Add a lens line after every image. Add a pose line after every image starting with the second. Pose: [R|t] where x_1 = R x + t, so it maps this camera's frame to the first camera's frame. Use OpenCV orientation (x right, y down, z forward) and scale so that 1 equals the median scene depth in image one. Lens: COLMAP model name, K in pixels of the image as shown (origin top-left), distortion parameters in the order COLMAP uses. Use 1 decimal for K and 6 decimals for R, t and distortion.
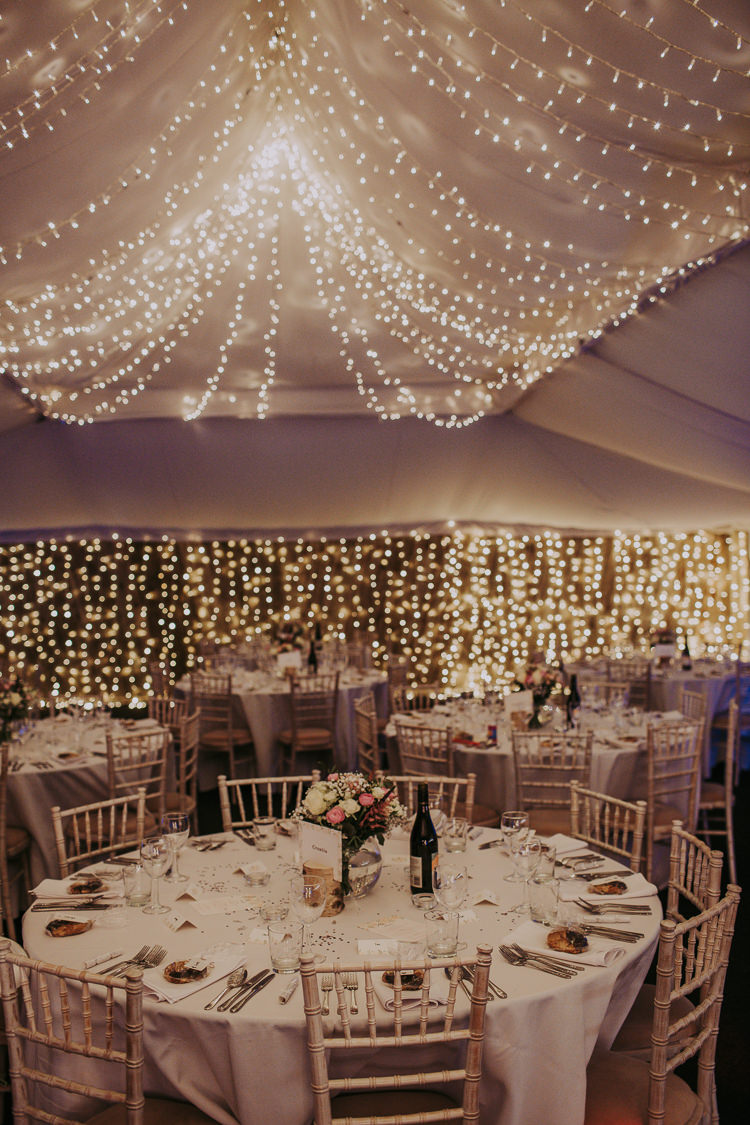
lens RADIAL K [[1103.6, 0, 370.7], [0, 1103.6, 556.6], [0, 0, 1]] dist [-0.071364, 0.000000]
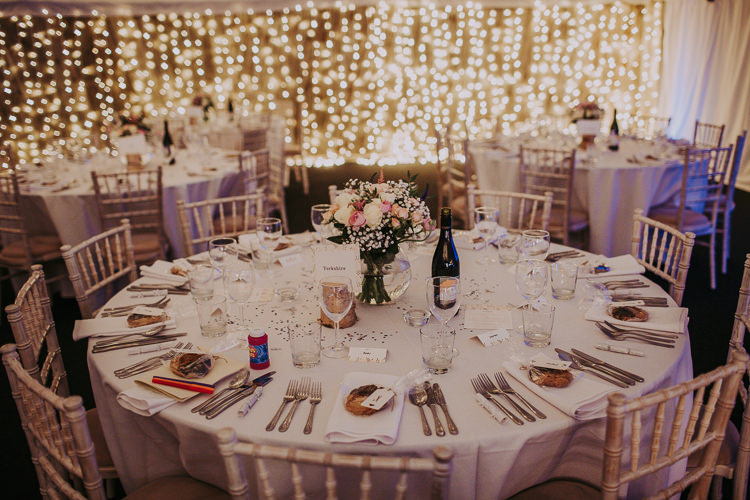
lens RADIAL K [[735.7, 0, 375.9], [0, 735.7, 249.9], [0, 0, 1]] dist [-0.071364, 0.000000]
pose [[0.999859, -0.012334, 0.011416, 0.062945], [0.008753, 0.962042, 0.272762, 0.014151], [-0.014347, -0.272623, 0.962014, 0.285718]]
